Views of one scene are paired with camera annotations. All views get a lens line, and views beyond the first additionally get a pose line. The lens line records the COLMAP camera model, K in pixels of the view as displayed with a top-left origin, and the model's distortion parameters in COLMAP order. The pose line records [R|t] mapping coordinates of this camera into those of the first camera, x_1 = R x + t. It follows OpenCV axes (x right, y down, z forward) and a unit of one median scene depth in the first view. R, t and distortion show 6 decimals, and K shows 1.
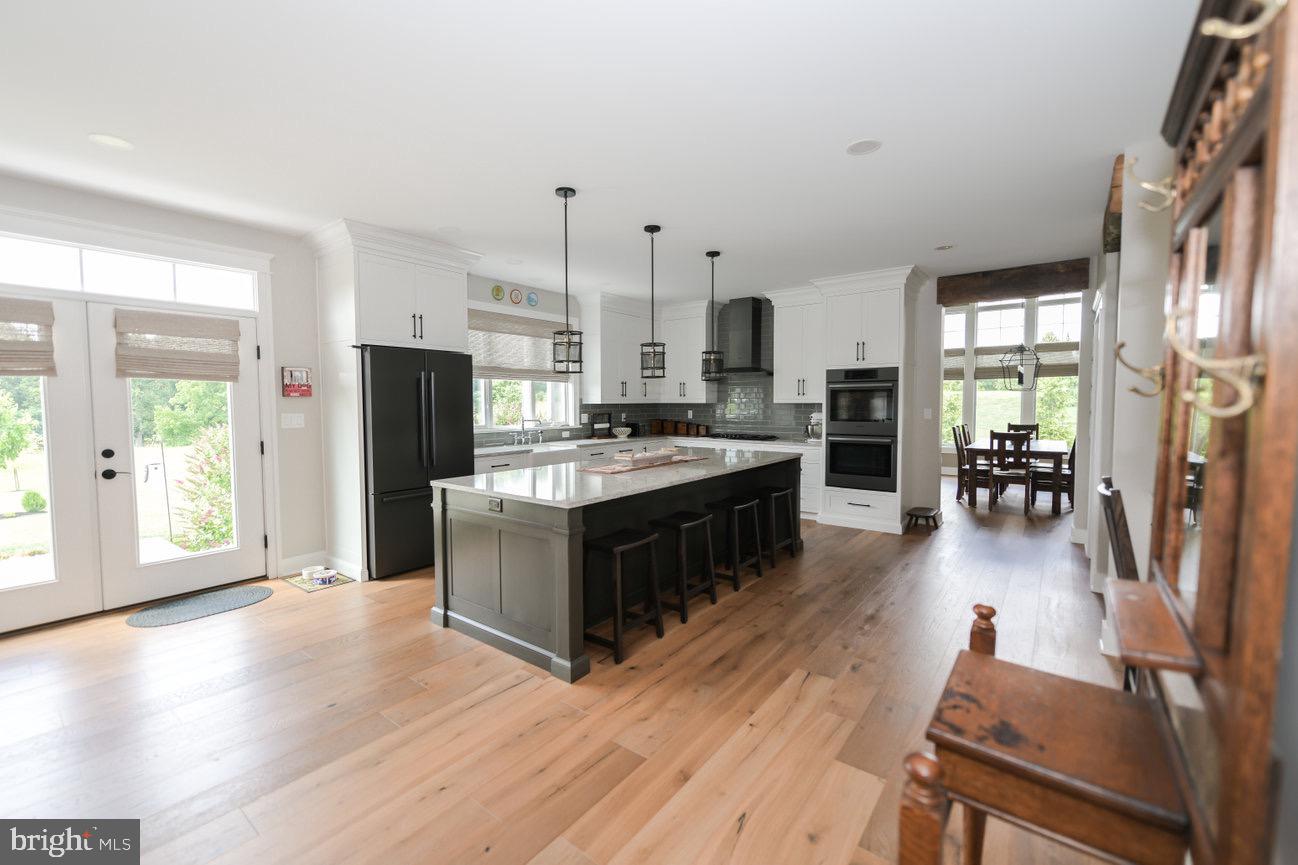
lens RADIAL K [[539.6, 0, 640.5], [0, 539.6, 427.7], [0, 0, 1]] dist [-0.000143, -0.000778]
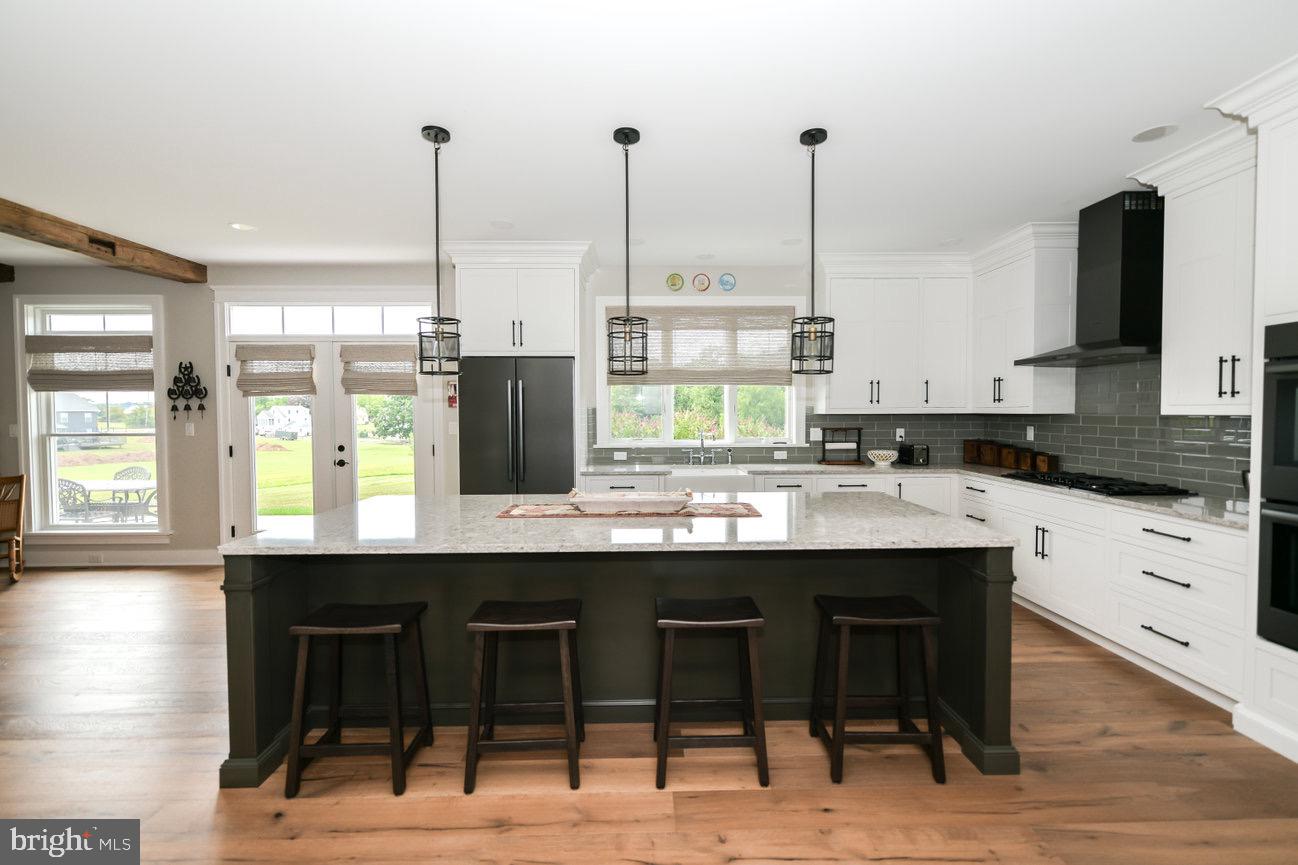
lens RADIAL K [[539.6, 0, 649.3], [0, 539.6, 429.8], [0, 0, 1]] dist [-0.000143, -0.000778]
pose [[0.632585, 0.026973, -0.774021, 0.358623], [-0.036984, 0.999305, 0.004598, -0.021582], [0.773608, 0.025718, 0.633143, 0.429323]]
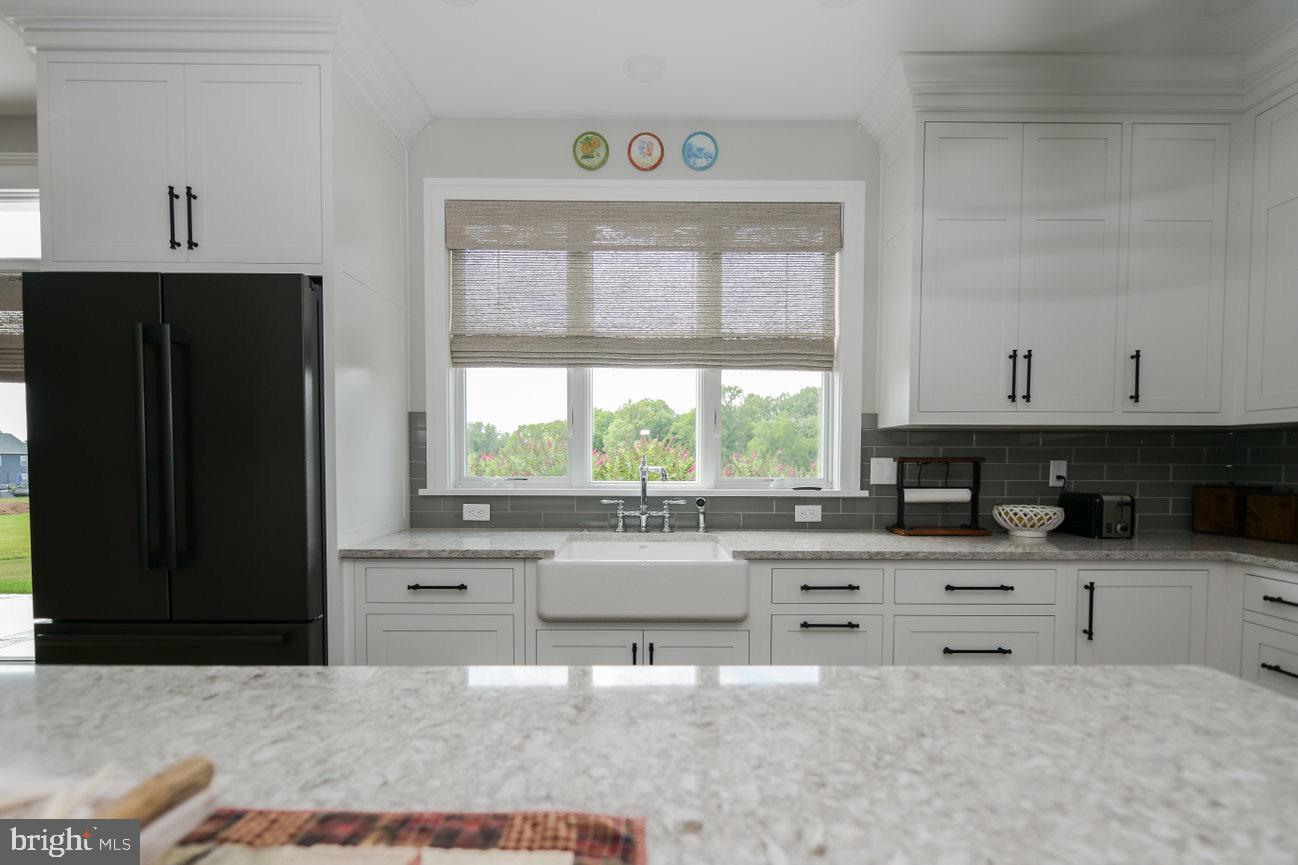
lens RADIAL K [[578.0, 0, 650.0], [0, 578.0, 490.3], [0, 0, 1]] dist [-0.009433, 0.000071]
pose [[0.618669, 0.045217, -0.784349, 0.109079], [-0.044556, 0.998755, 0.022432, -0.008054], [0.784387, 0.021069, 0.619914, 0.751923]]
